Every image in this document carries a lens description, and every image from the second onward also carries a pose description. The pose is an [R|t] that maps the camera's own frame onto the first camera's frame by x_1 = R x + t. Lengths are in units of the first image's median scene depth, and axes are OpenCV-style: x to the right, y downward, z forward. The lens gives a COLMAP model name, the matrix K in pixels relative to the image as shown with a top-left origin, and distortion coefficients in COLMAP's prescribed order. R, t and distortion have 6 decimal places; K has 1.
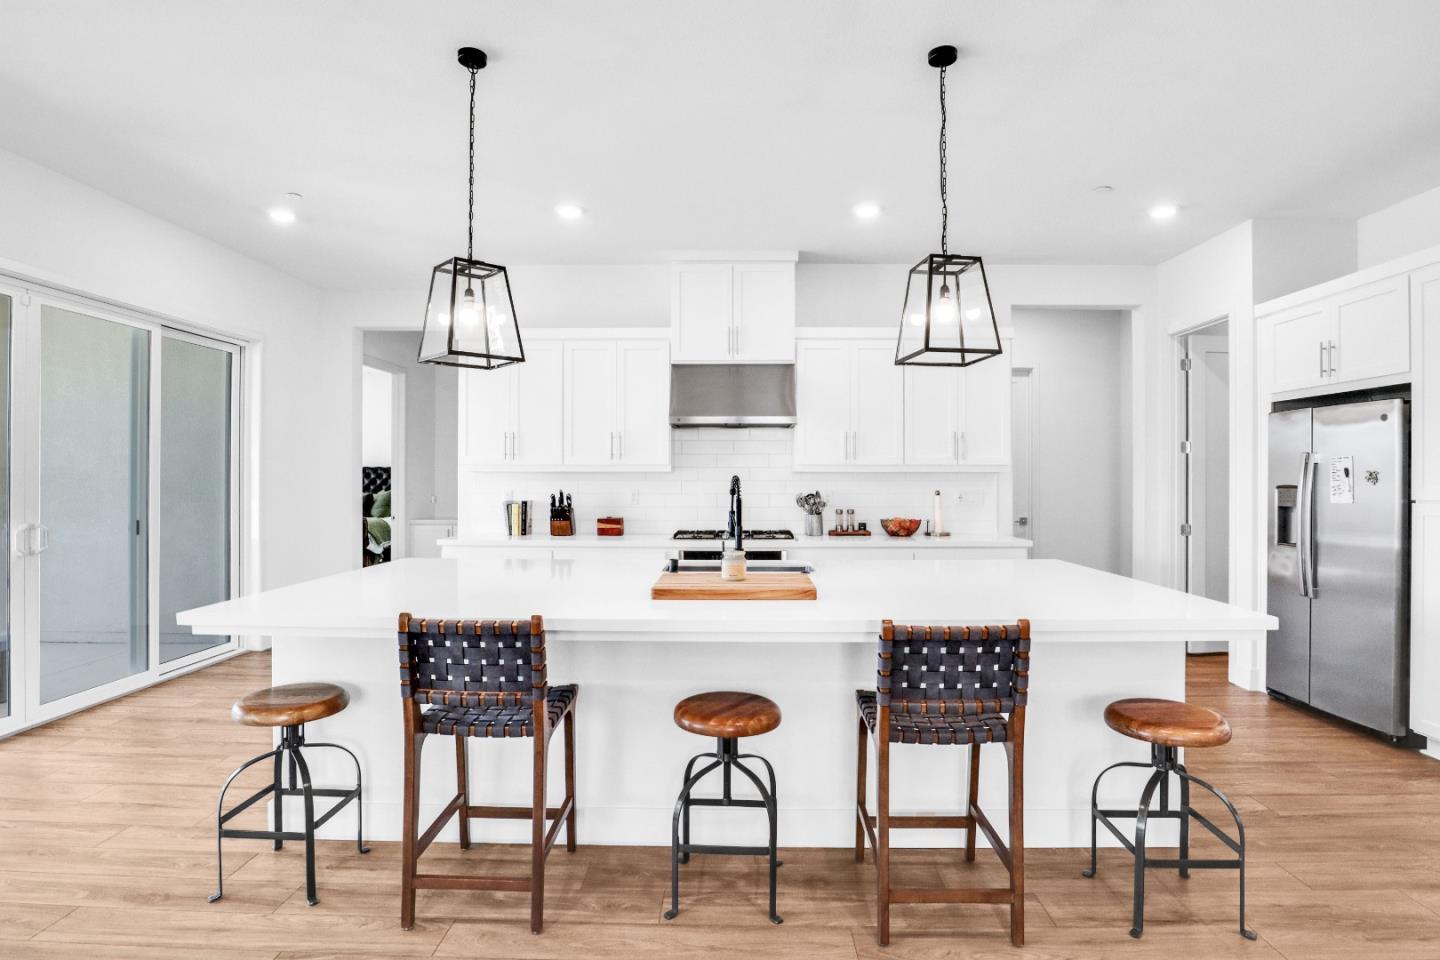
lens RADIAL K [[733.7, 0, 714.8], [0, 733.7, 477.0], [0, 0, 1]] dist [-0.025164, 0.002490]
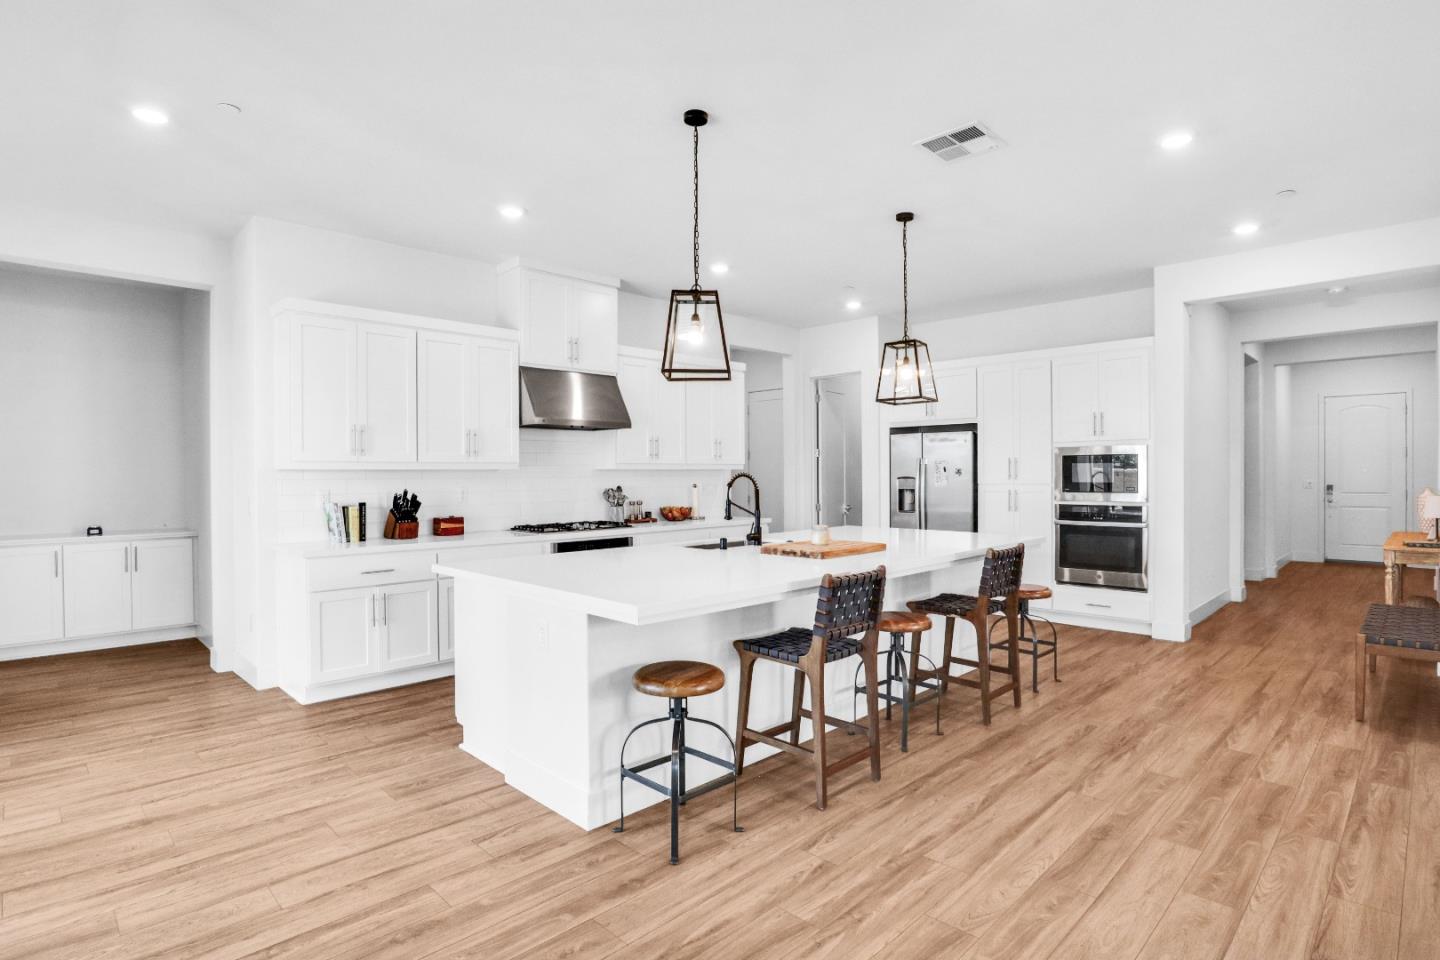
lens RADIAL K [[733.7, 0, 714.8], [0, 733.7, 477.0], [0, 0, 1]] dist [-0.025164, 0.002490]
pose [[0.701348, -0.008806, 0.712765, -0.605173], [0.005175, 0.999960, 0.007262, -0.002592], [-0.712801, -0.001404, 0.701365, 0.078182]]
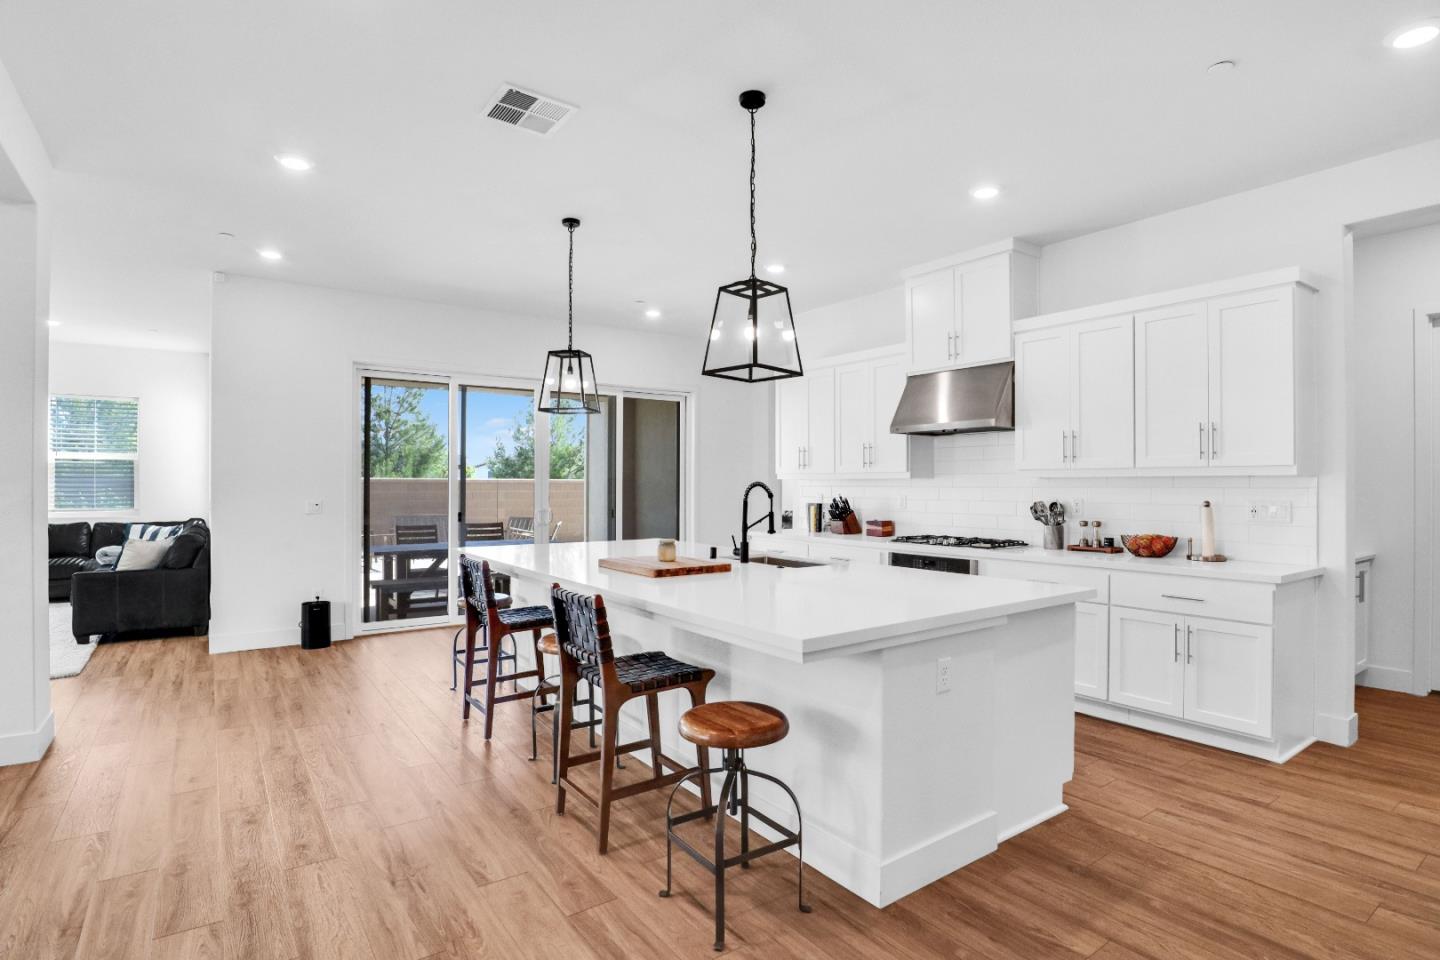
lens RADIAL K [[733.6, 0, 740.3], [0, 733.6, 484.5], [0, 0, 1]] dist [-0.043220, 0.000348]
pose [[0.616018, -0.002024, -0.787729, 0.618034], [0.002987, 0.999996, -0.000233, 0.000971], [0.787726, -0.002210, 0.616022, 0.165228]]
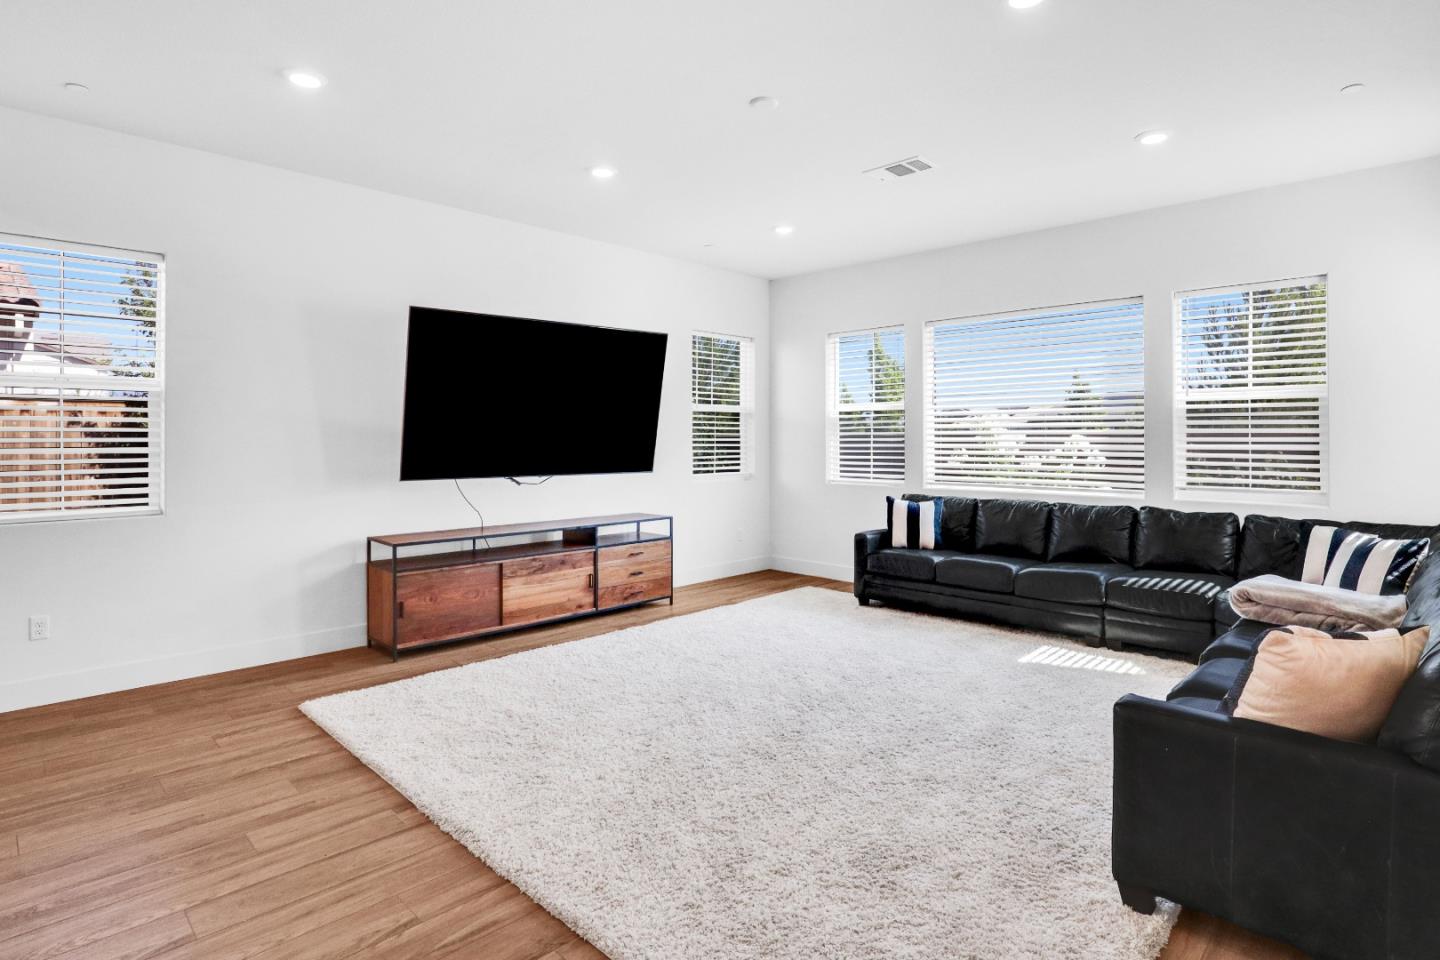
lens RADIAL K [[736.7, 0, 724.9], [0, 736.7, 438.2], [0, 0, 1]] dist [-0.027763, 0.000369]
pose [[-0.679637, -0.006991, -0.733515, -0.401726], [0.000863, 0.999946, -0.010331, -0.002961], [0.733548, -0.007654, -0.679595, 0.139855]]
